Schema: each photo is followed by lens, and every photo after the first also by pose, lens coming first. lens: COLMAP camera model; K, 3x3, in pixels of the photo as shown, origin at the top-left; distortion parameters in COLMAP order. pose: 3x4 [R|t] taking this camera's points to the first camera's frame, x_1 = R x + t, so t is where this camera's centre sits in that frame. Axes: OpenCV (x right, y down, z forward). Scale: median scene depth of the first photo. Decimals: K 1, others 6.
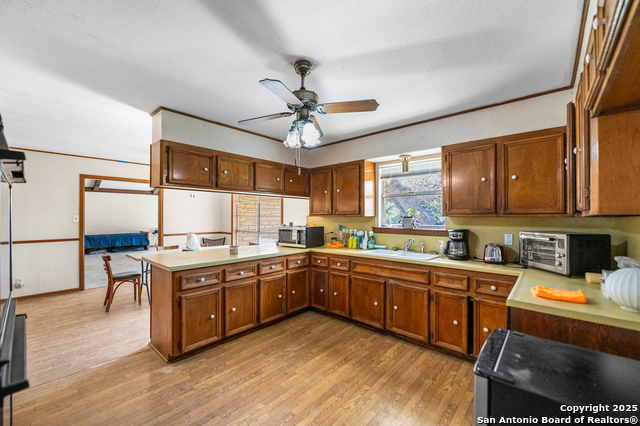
lens RADIAL K [[263.2, 0, 320.9], [0, 263.2, 214.1], [0, 0, 1]] dist [-0.007521, -0.000942]
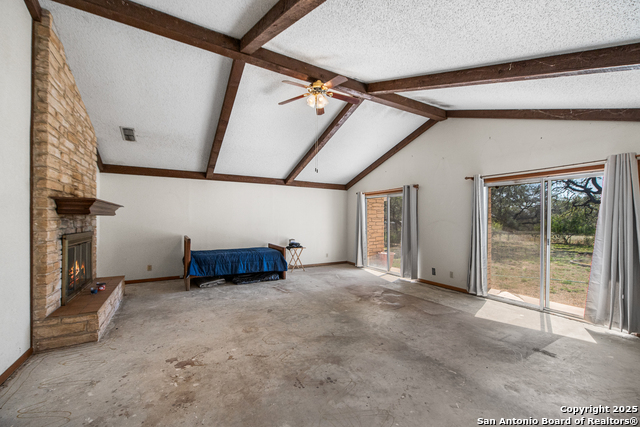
lens RADIAL K [[261.7, 0, 319.1], [0, 261.7, 215.9], [0, 0, 1]] dist [-0.000098, -0.000001]
pose [[0.947864, 0.001653, -0.318671, -0.421554], [-0.000343, 0.999991, 0.004167, -0.003726], [0.318675, -0.003840, 0.947856, 0.500652]]
